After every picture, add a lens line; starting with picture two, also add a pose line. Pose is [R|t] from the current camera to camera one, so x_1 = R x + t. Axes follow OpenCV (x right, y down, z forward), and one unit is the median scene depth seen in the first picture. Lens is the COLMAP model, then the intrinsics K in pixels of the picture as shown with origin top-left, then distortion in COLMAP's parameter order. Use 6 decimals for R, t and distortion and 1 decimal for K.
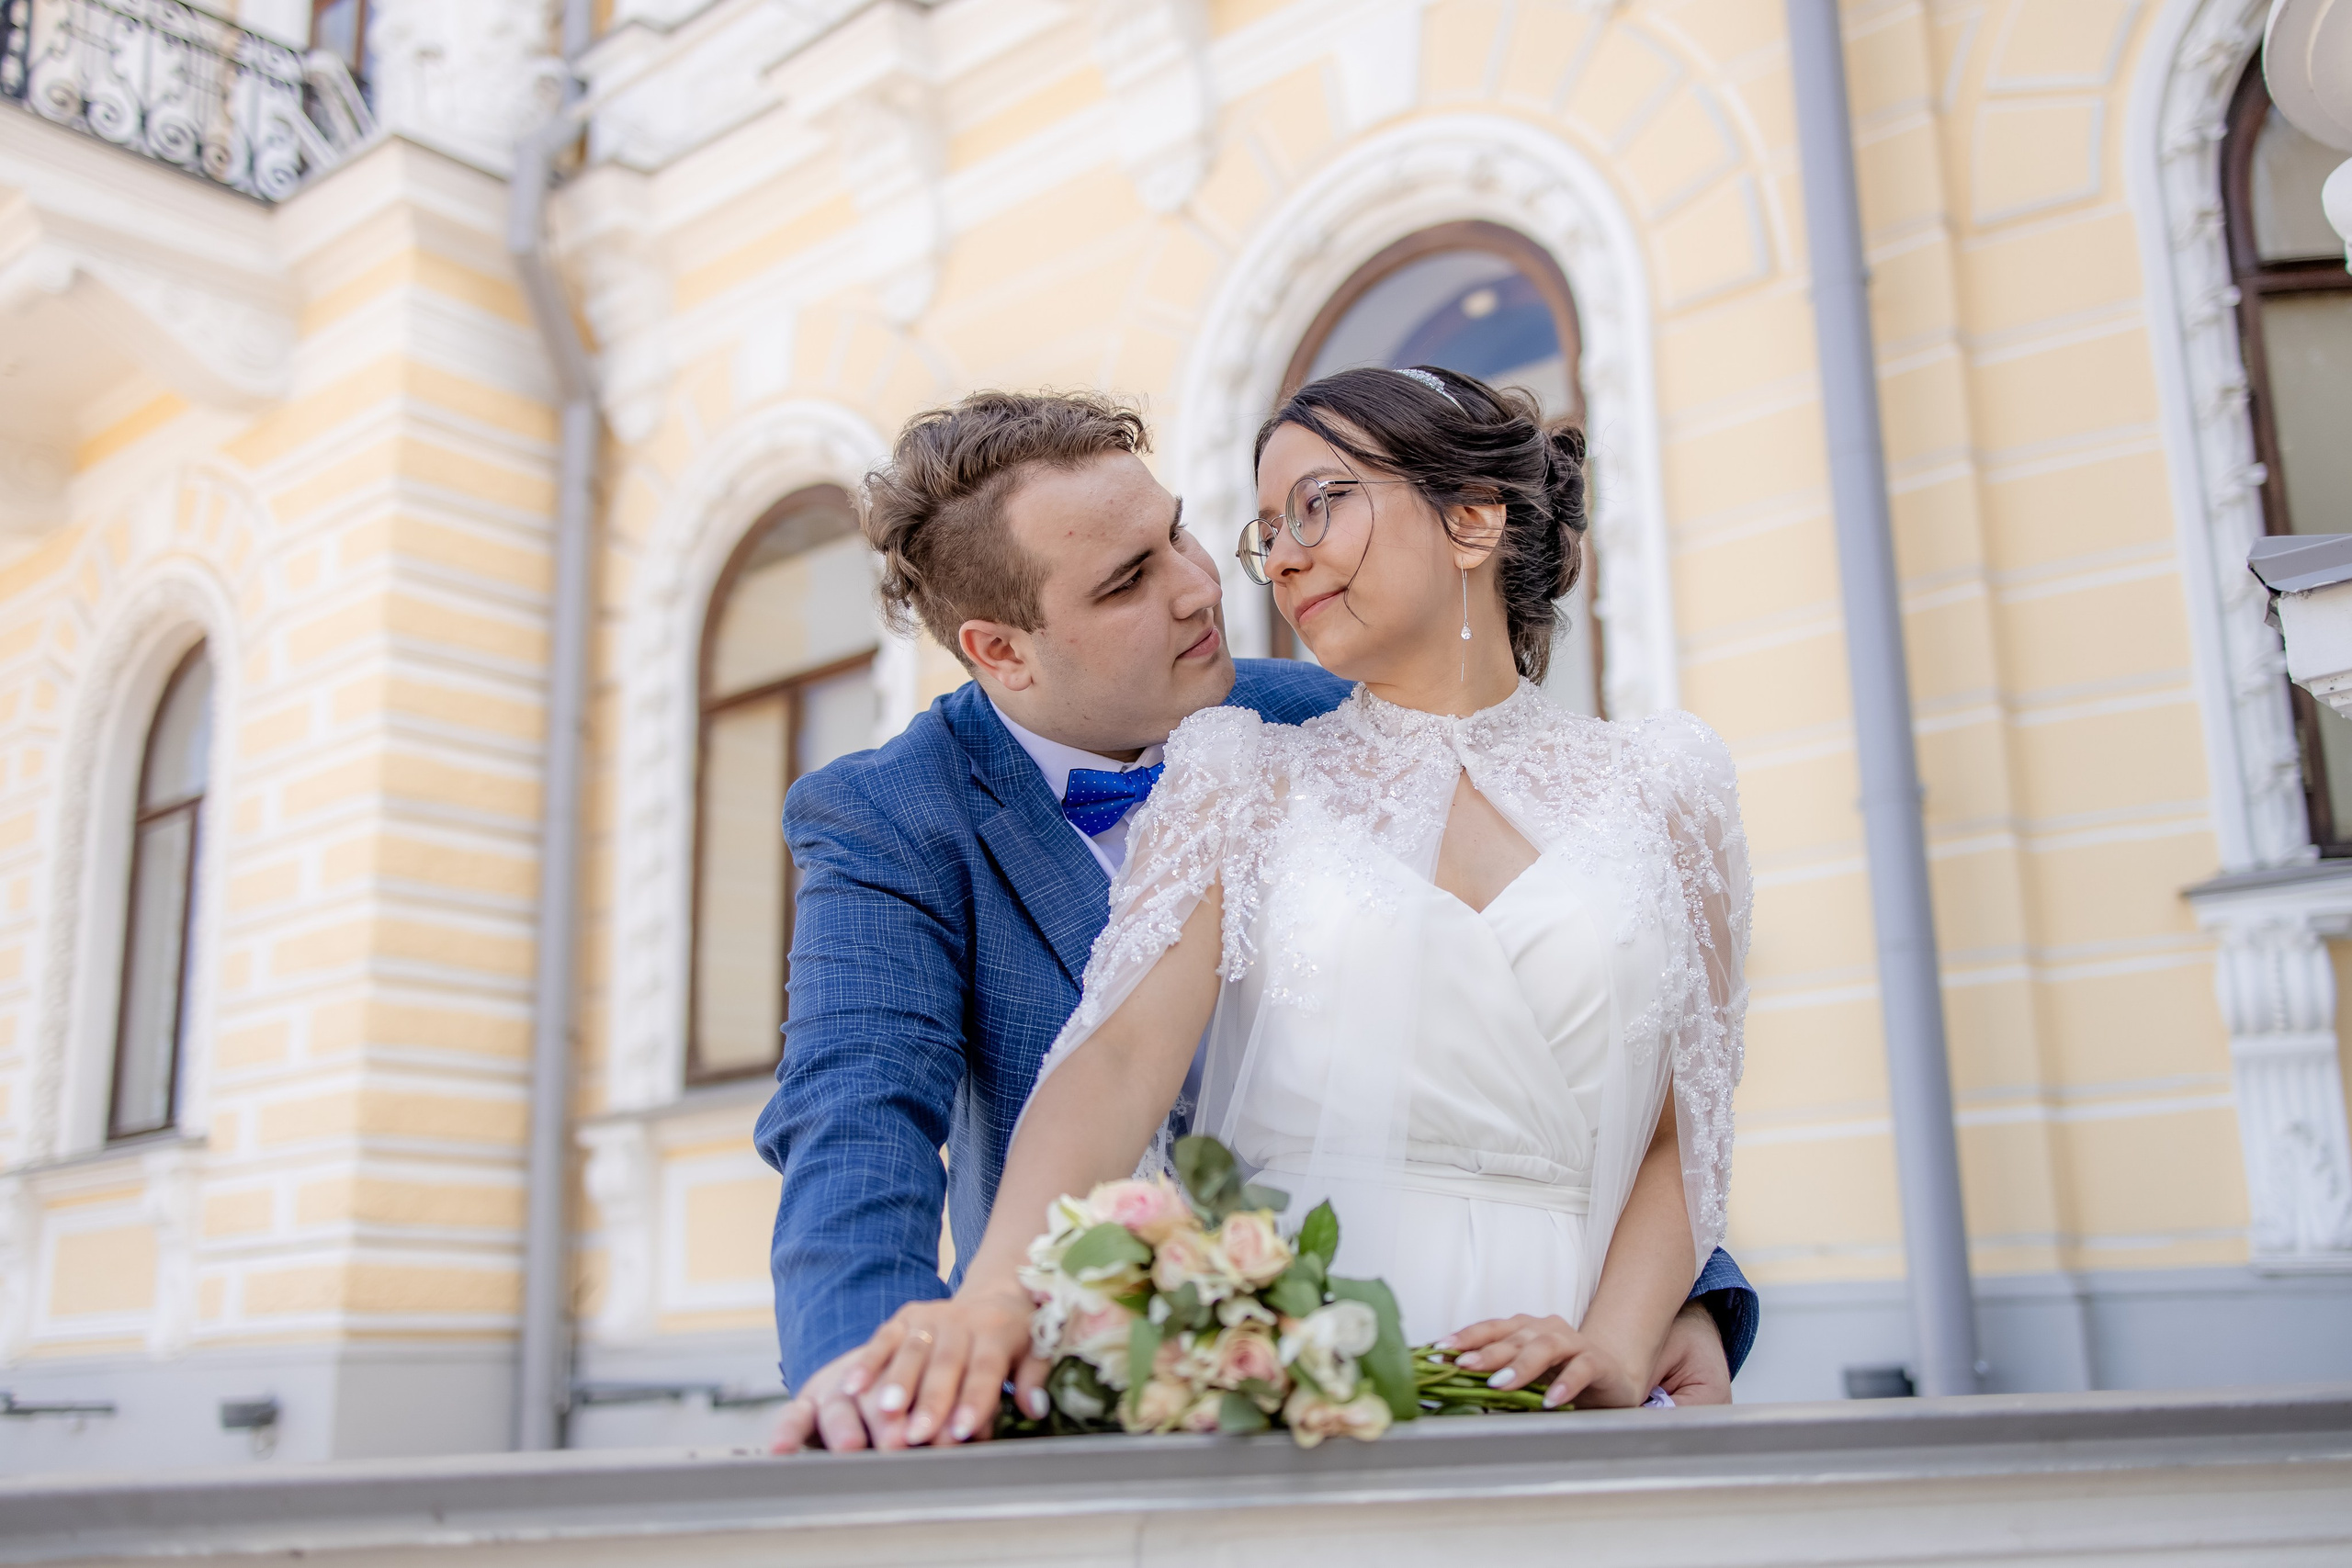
lens RADIAL K [[2326.8, 0, 1176.0], [0, 2326.8, 784.0], [0, 0, 1]] dist [0.003334, 0.004330]
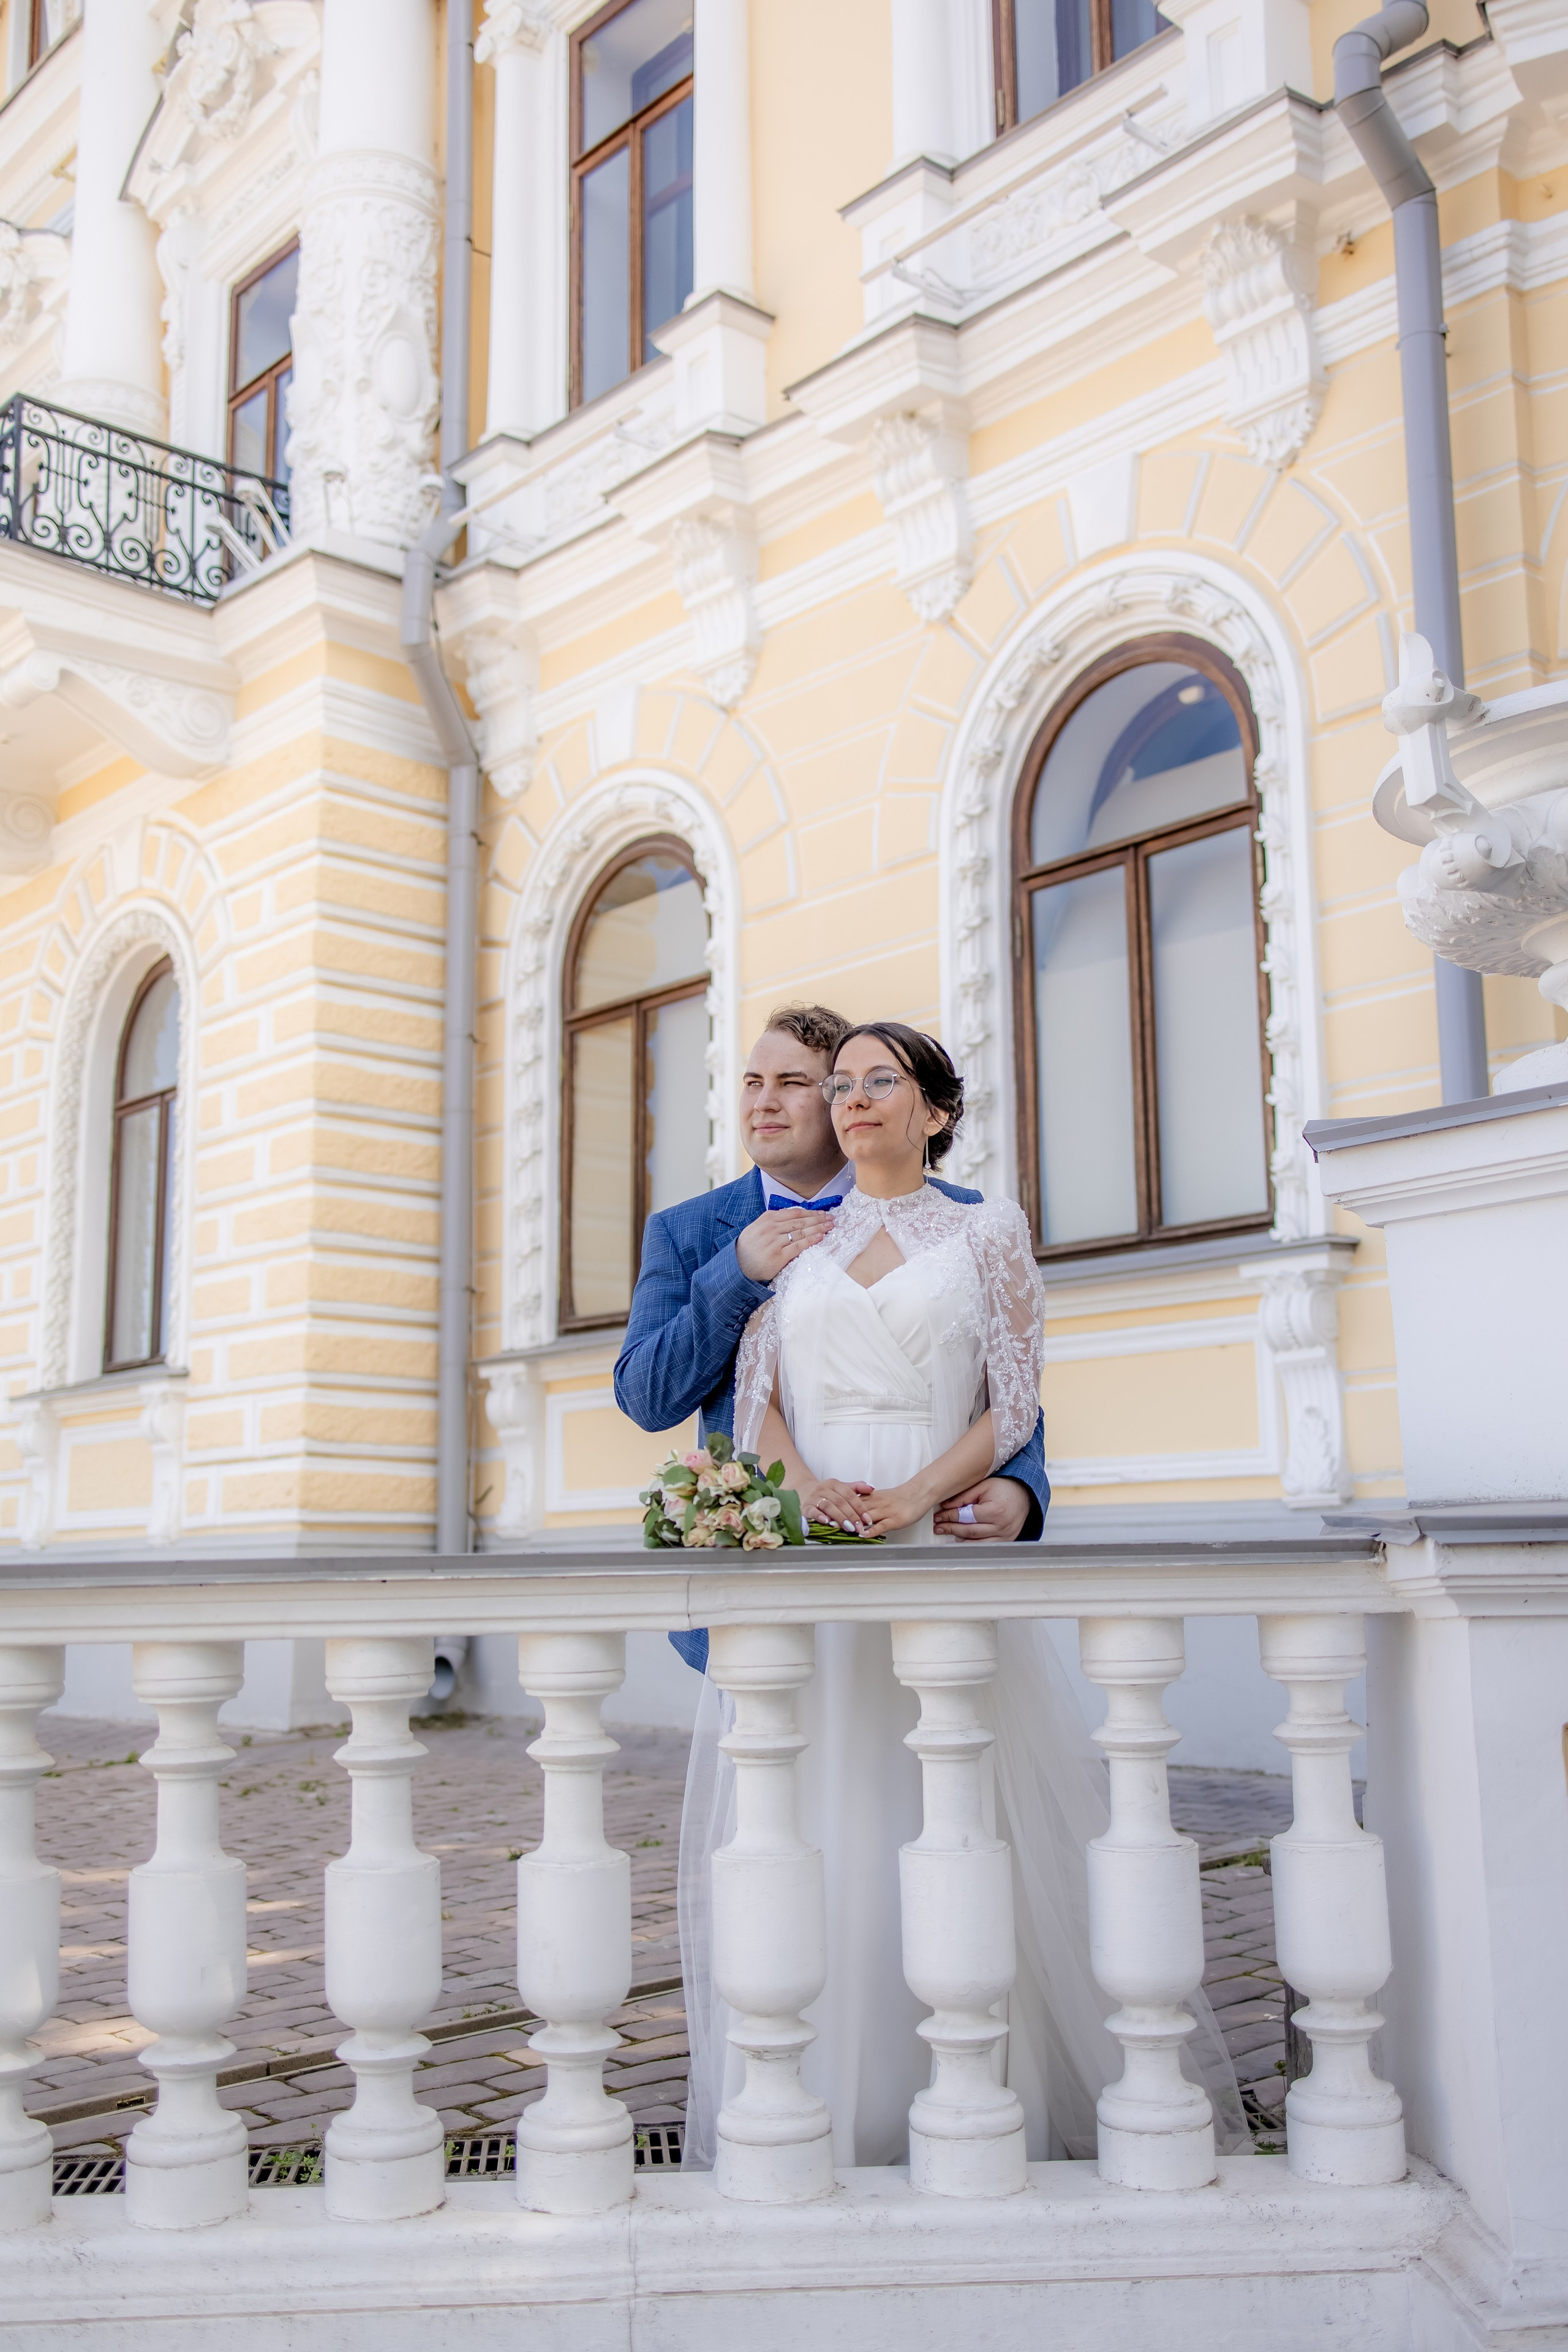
lens RADIAL K [[2312.0, 0, 784.0], [0, 2312.0, 1176.0], [0, 0, 1]] dist [0.004221, 0.001287]
pose [[0.993087, -0.005965, -0.117229, 0.048638], [0.014721, 0.997152, 0.073968, -0.039739], [0.116454, -0.075183, 0.990346, -0.186271]]
